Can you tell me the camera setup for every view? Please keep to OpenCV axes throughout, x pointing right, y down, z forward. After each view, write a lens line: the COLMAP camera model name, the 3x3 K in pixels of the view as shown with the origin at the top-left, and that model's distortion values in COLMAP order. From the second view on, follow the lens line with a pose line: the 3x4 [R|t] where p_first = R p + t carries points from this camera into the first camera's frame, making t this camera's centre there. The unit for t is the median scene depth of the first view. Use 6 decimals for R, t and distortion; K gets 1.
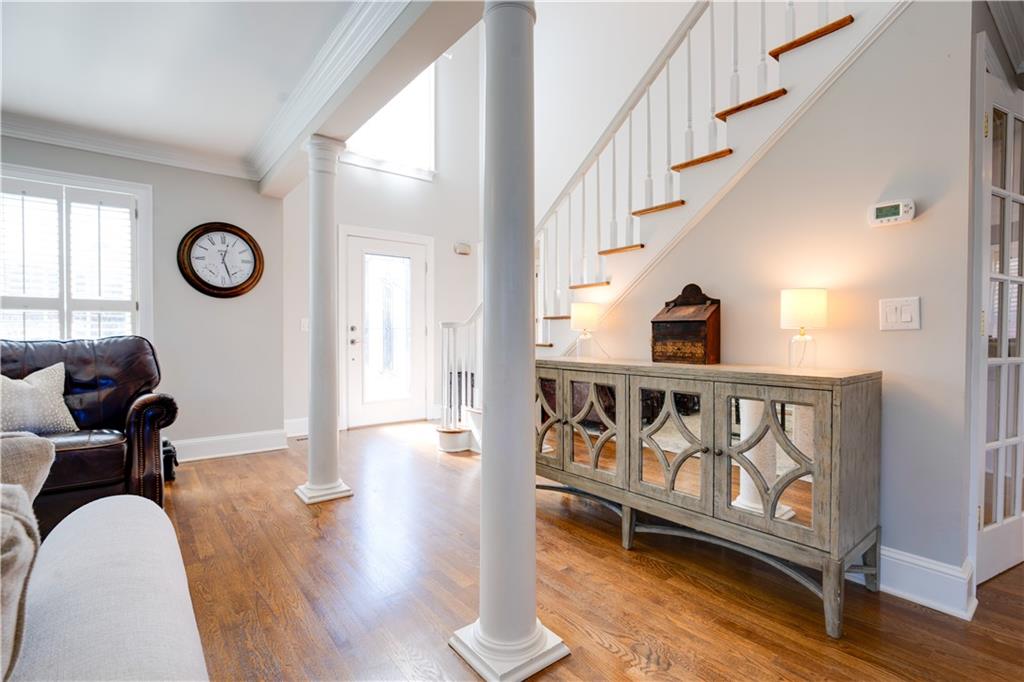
lens RADIAL K [[470.1, 0, 510.1], [0, 470.1, 338.8], [0, 0, 1]] dist [-0.009723, 0.000492]
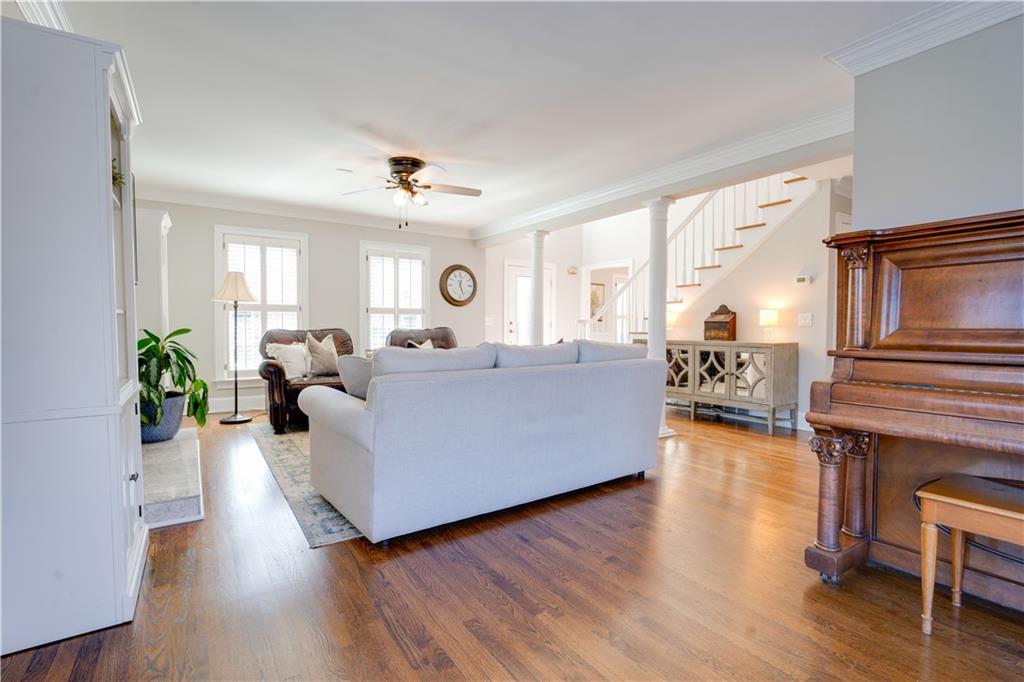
lens RADIAL K [[470.1, 0, 510.1], [0, 470.1, 338.8], [0, 0, 1]] dist [-0.009723, 0.000492]
pose [[0.996822, 0.005360, -0.079486, -0.433692], [-0.003955, 0.999834, 0.017813, 0.007765], [0.079568, -0.017442, 0.996677, -1.275601]]
